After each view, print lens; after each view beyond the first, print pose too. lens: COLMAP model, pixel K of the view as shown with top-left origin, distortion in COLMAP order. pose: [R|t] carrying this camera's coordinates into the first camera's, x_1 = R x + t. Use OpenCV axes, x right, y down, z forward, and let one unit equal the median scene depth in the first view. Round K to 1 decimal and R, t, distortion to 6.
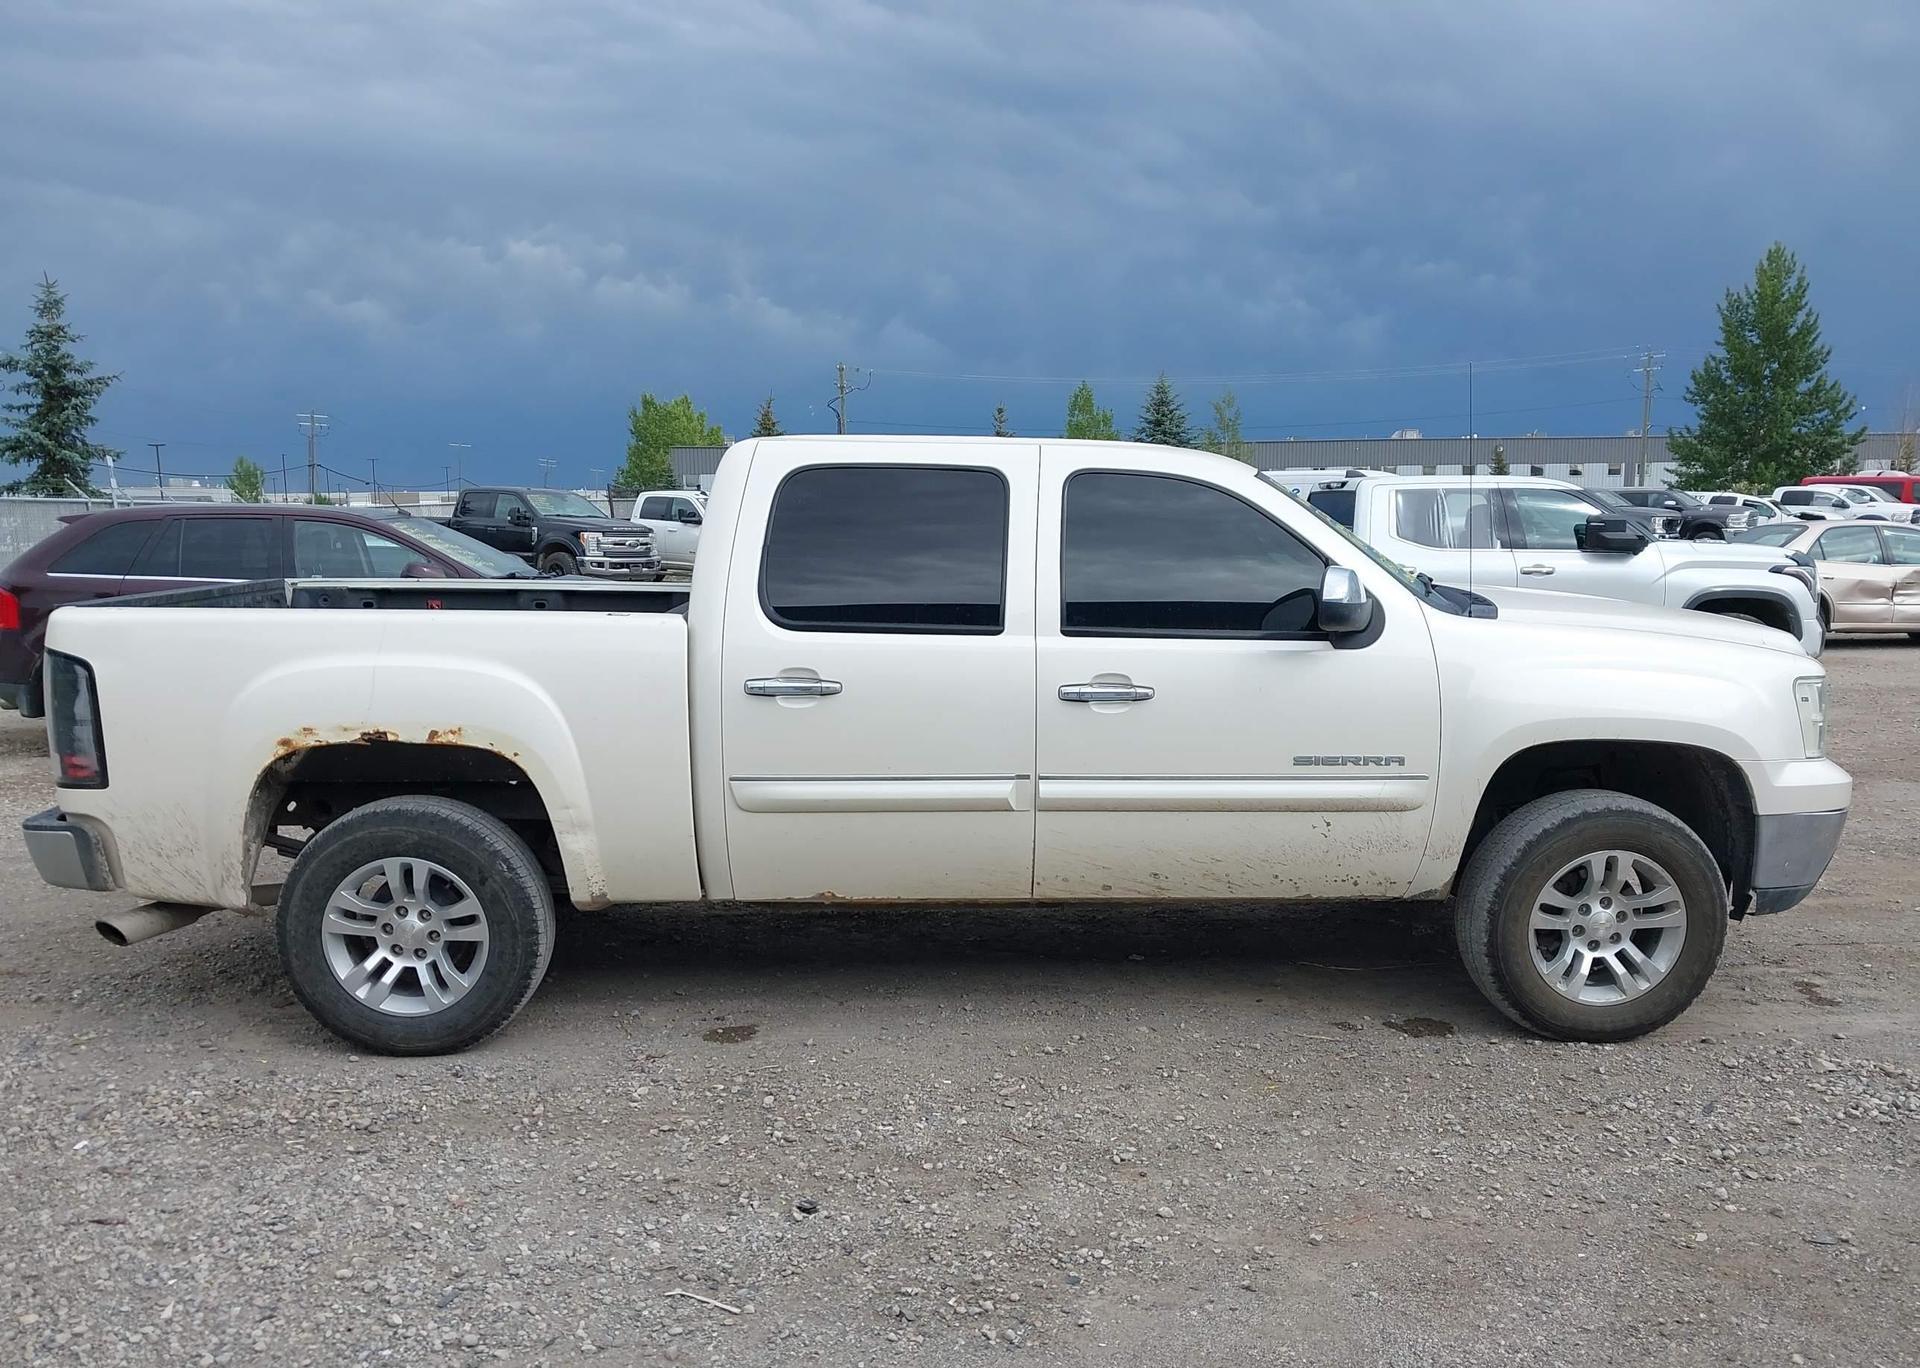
lens RADIAL K [[1533.0, 0, 960.0], [0, 1533.0, 684.0], [0, 0, 1]] dist [0.025529, 0.000652]
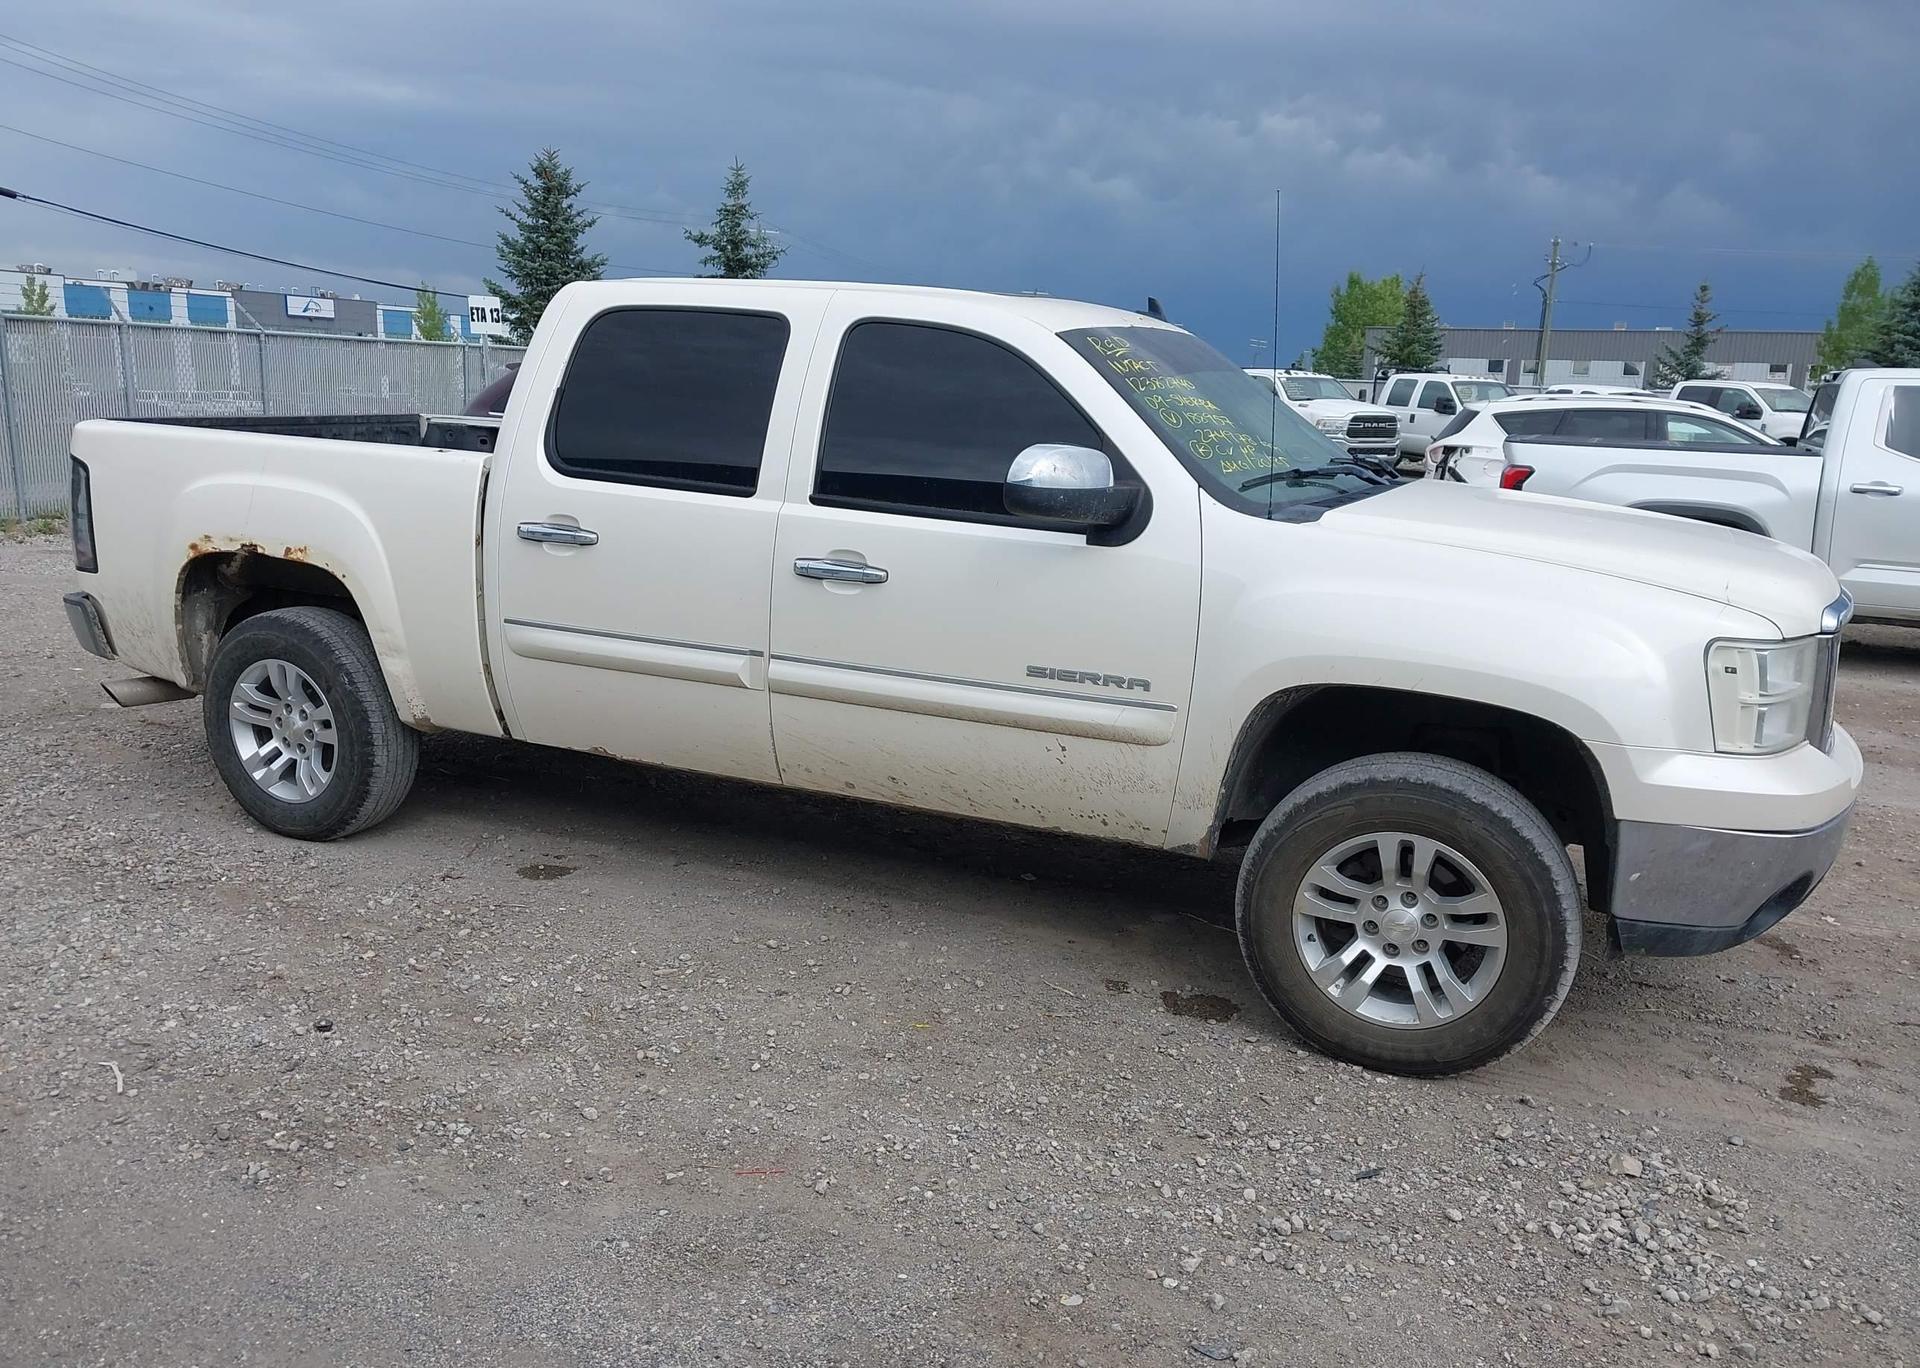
lens RADIAL K [[1556.1, 0, 960.0], [0, 1556.1, 684.0], [0, 0, 1]] dist [0.008110, 0.006922]
pose [[0.890672, 0.122415, -0.437855, 0.556127], [-0.090888, 0.991571, 0.092341, -0.018606], [0.445468, -0.042450, 0.894291, 0.201653]]
